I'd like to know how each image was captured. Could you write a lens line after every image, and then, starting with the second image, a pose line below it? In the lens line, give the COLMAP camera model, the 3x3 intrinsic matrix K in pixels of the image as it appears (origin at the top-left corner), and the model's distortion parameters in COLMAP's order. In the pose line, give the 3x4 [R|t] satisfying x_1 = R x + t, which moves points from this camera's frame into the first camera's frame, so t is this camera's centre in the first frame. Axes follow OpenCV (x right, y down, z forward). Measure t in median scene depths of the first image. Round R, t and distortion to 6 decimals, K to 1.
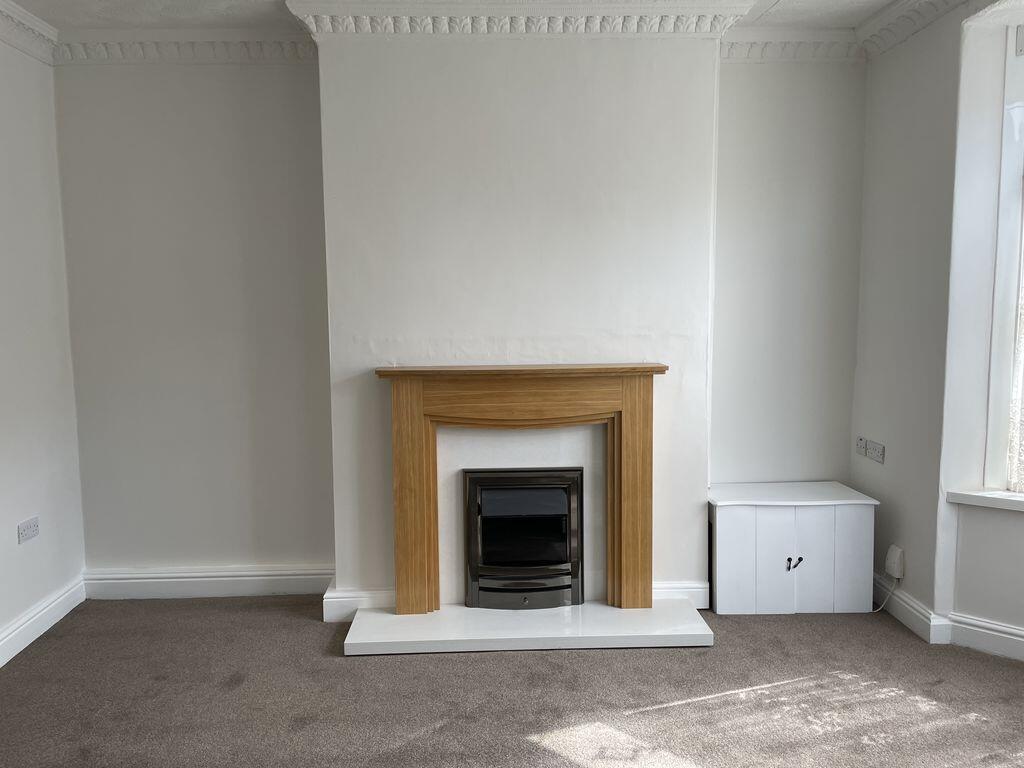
lens RADIAL K [[798.4, 0, 511.1], [0, 798.4, 378.4], [0, 0, 1]] dist [0.070688, -0.046407]
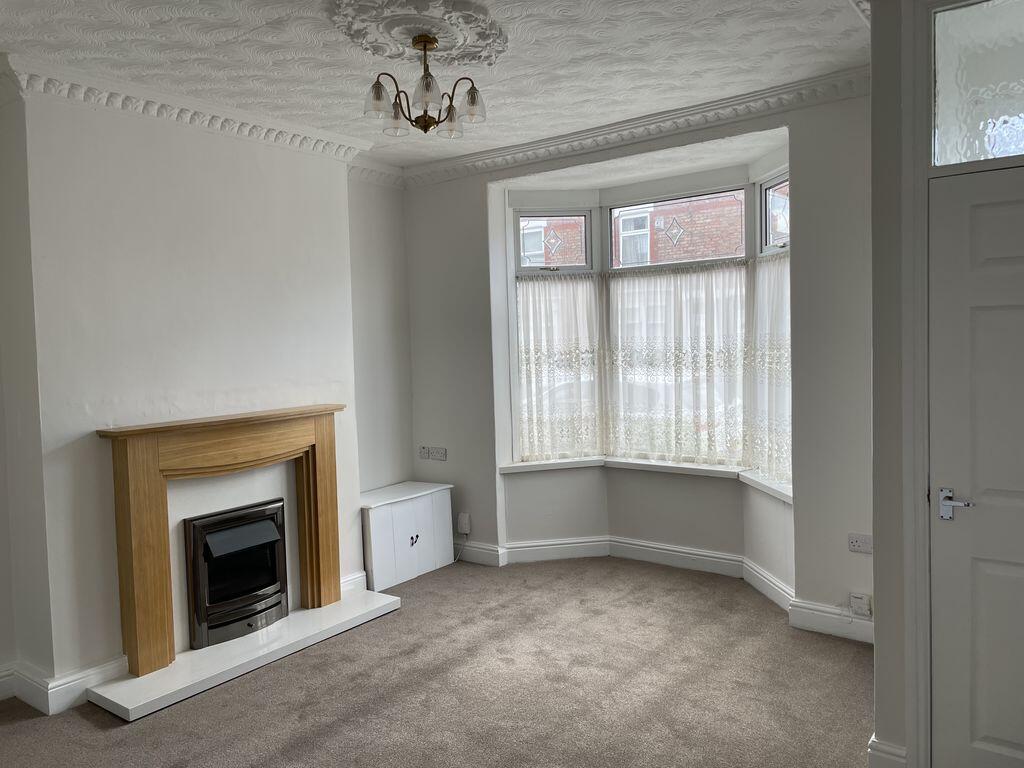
lens RADIAL K [[798.4, 0, 506.8], [0, 798.4, 384.9], [0, 0, 1]] dist [0.070688, -0.046407]
pose [[0.627704, -0.060707, 0.776081, -0.612110], [0.118586, 0.992776, -0.018257, 0.008144], [-0.769366, 0.103492, 0.630369, -0.017840]]
